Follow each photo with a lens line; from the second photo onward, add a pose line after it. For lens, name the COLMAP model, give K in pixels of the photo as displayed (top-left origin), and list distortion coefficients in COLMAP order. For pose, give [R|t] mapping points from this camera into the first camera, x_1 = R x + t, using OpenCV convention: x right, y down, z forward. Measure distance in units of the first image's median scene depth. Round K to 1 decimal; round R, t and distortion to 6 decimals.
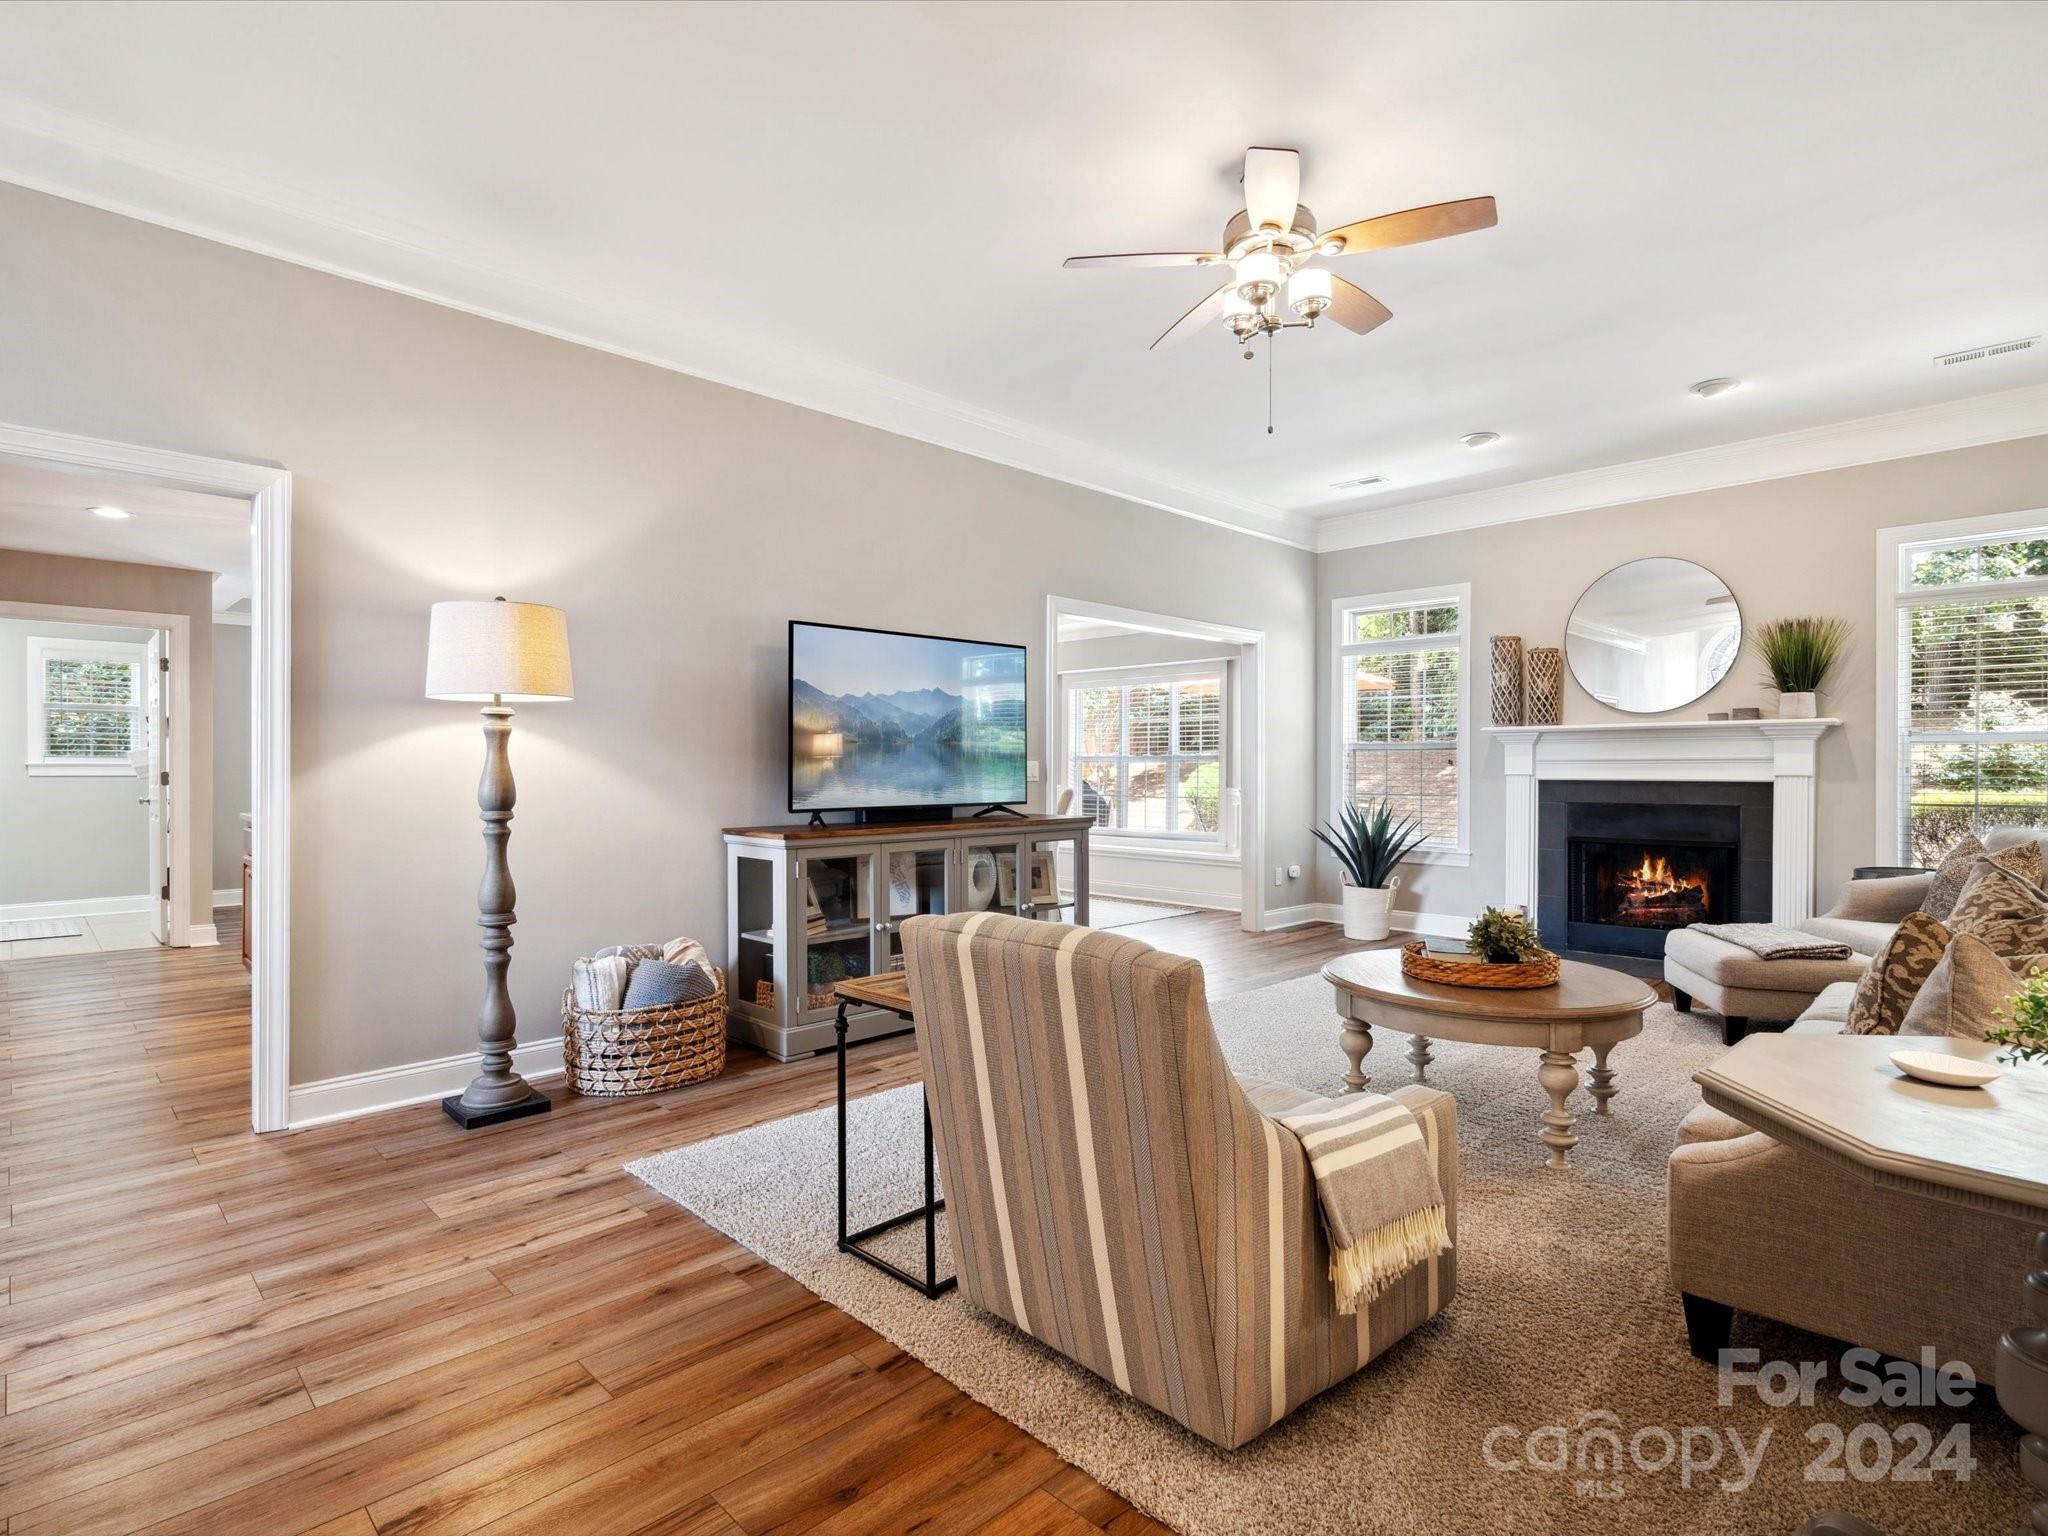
lens RADIAL K [[1034.2, 0, 1026.5], [0, 1034.2, 775.4], [0, 0, 1]] dist [-0.008710, 0.004942]
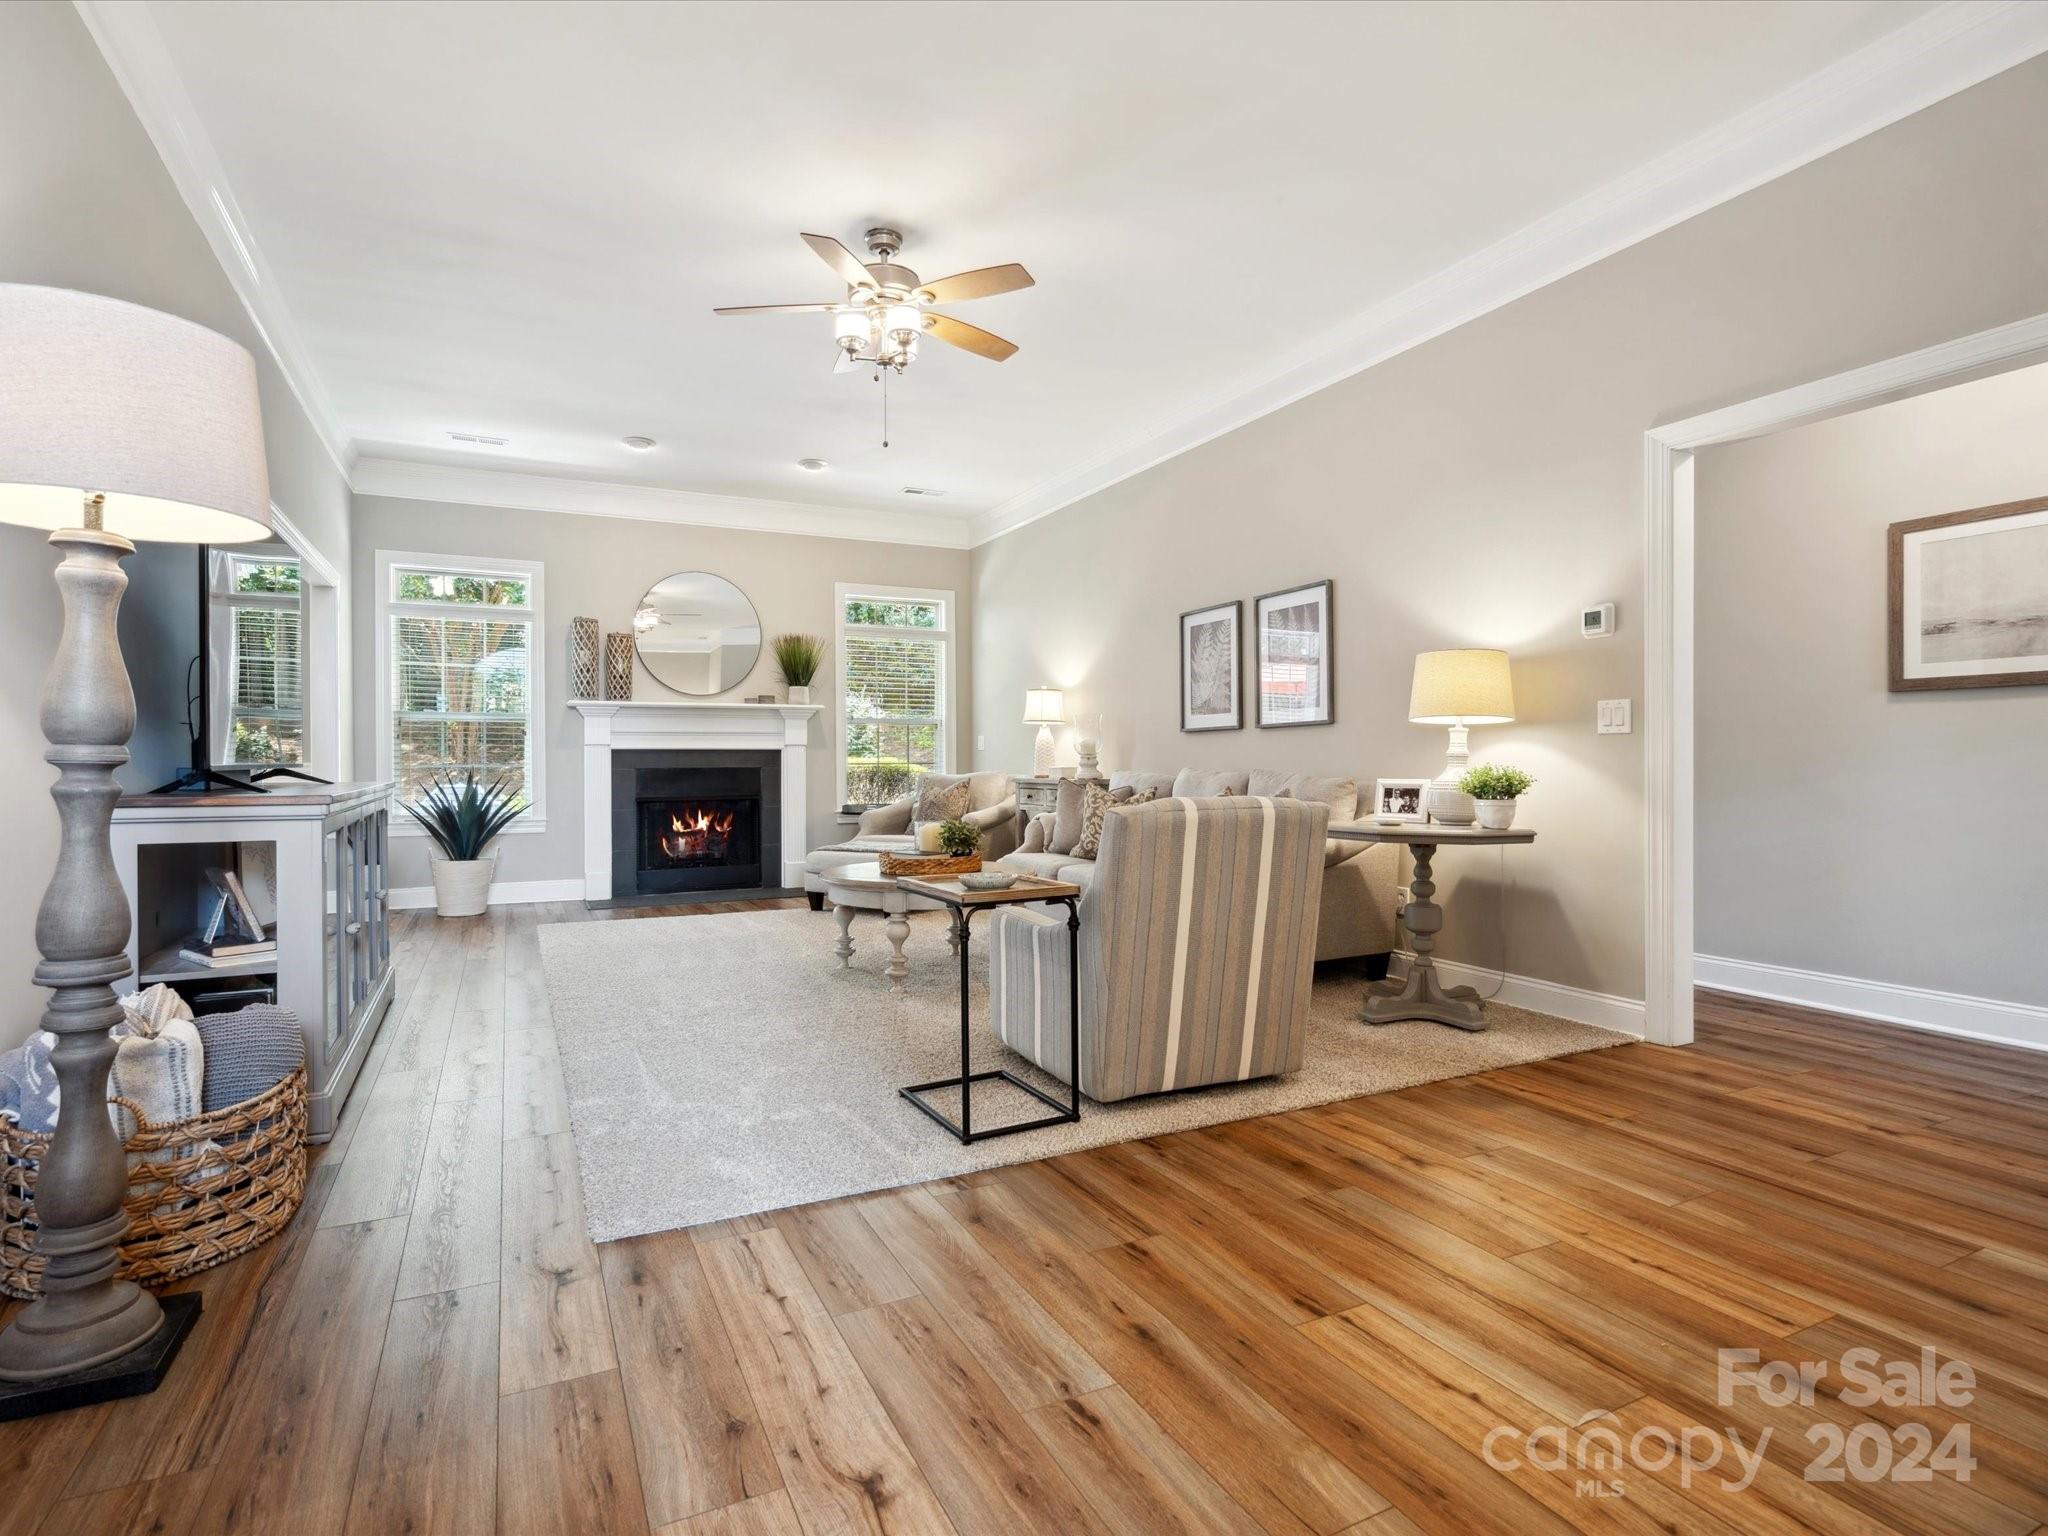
lens RADIAL K [[1034.2, 0, 1011.7], [0, 1034.2, 762.2], [0, 0, 1]] dist [-0.008710, 0.004942]
pose [[0.317456, -0.001334, 0.948272, -0.504608], [0.008796, 0.999960, -0.001538, 0.028466], [-0.948232, 0.008829, 0.317455, 0.261694]]
